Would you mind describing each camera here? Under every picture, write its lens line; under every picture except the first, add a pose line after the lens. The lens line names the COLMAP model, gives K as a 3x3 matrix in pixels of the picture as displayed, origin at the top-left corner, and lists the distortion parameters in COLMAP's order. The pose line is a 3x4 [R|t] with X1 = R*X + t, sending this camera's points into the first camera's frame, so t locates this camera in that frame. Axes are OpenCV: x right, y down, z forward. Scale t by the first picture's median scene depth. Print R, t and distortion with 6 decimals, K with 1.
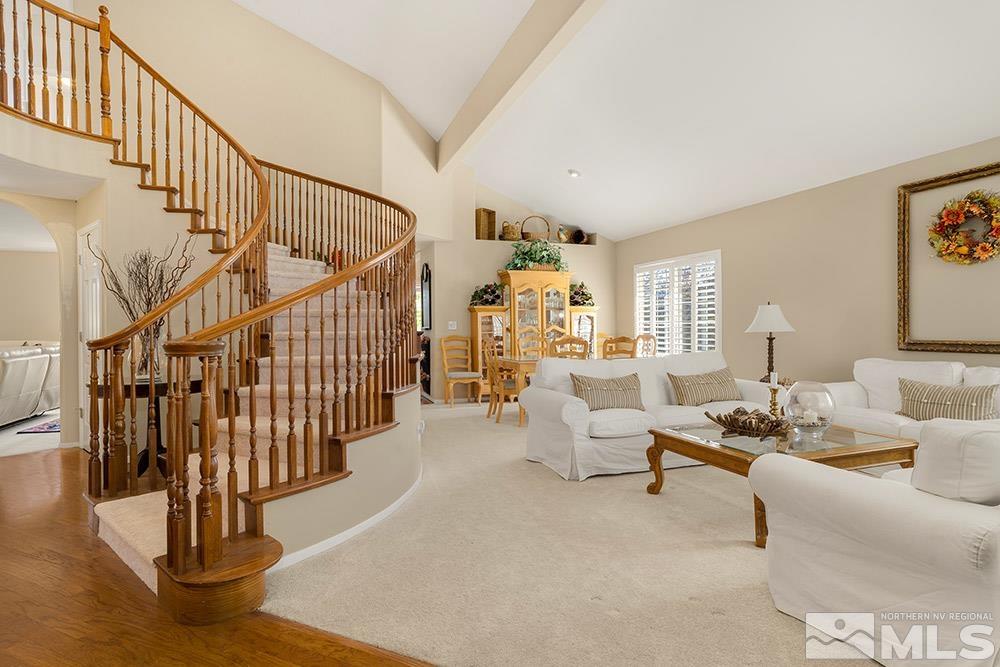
lens RADIAL K [[513.6, 0, 497.4], [0, 513.6, 325.2], [0, 0, 1]] dist [0.003970, 0.000107]
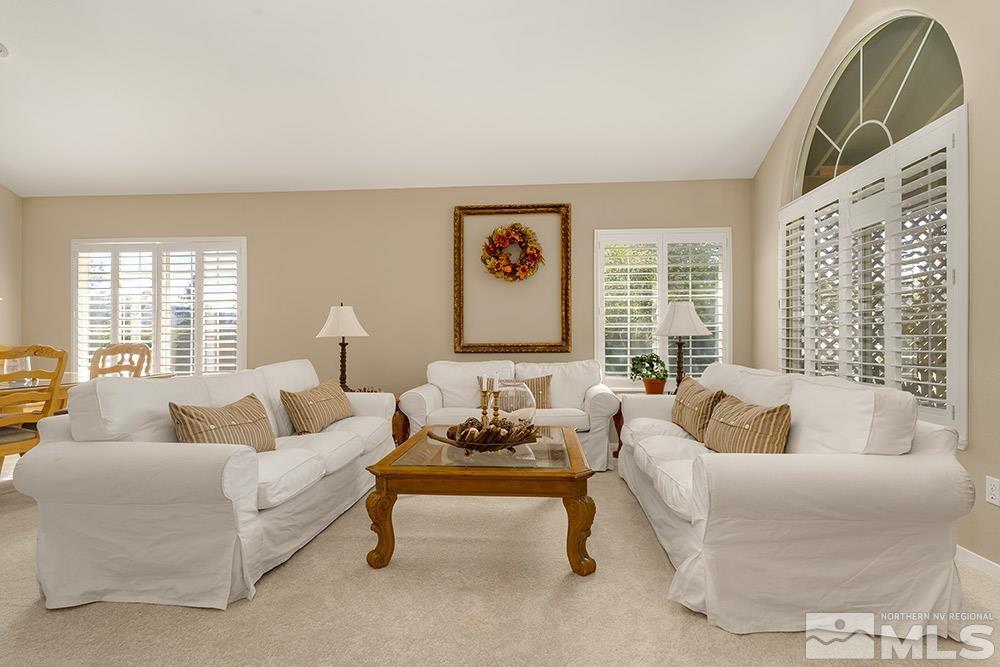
lens RADIAL K [[513.6, 0, 500.8], [0, 513.6, 336.7], [0, 0, 1]] dist [0.003970, 0.000107]
pose [[0.421559, 0.015046, 0.906676, -0.195423], [-0.002679, 0.999879, -0.015347, 0.031630], [-0.906797, 0.004040, 0.421548, 0.466860]]
